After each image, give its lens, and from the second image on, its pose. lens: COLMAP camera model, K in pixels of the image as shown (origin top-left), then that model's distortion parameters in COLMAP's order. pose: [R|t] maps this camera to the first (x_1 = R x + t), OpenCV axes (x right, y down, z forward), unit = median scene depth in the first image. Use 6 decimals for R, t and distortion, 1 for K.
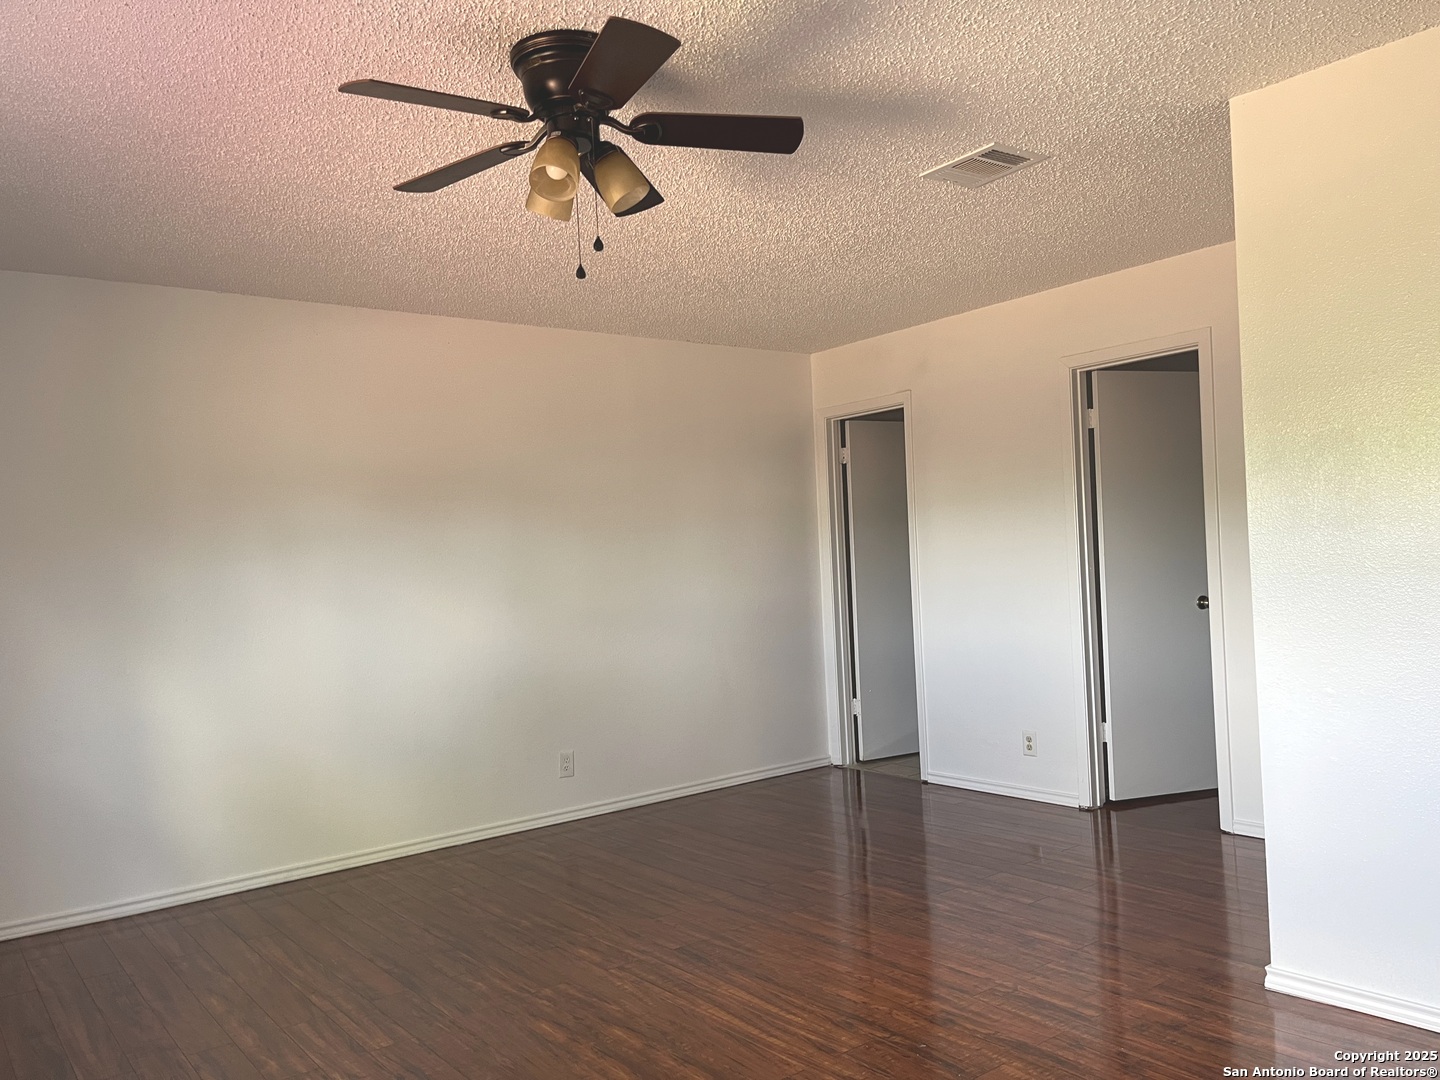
lens RADIAL K [[1094.1, 0, 719.0], [0, 1094.1, 540.7], [0, 0, 1]] dist [0.056095, -0.079371]
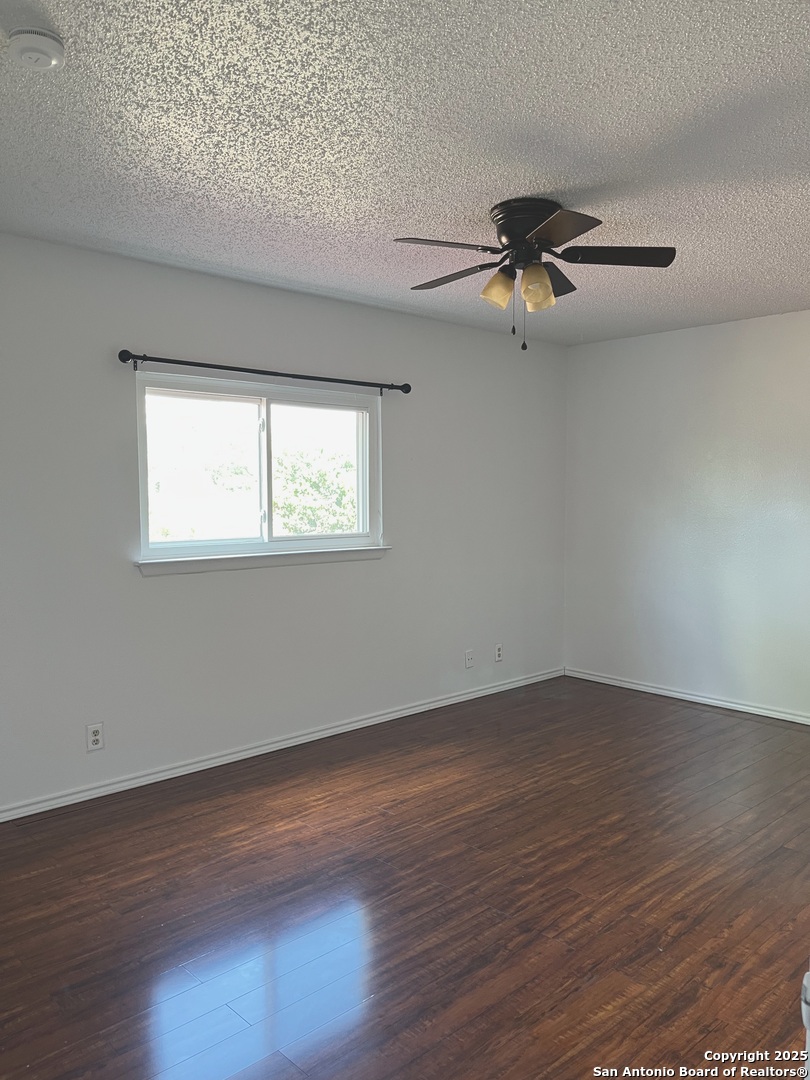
lens RADIAL K [[820.6, 0, 400.2], [0, 820.6, 534.3], [0, 0, 1]] dist [0.056095, -0.079371]
pose [[0.074809, 0.101965, -0.991971, 0.939506], [0.020357, 0.994395, 0.103749, -0.092807], [0.996990, -0.027955, 0.072314, 0.602009]]
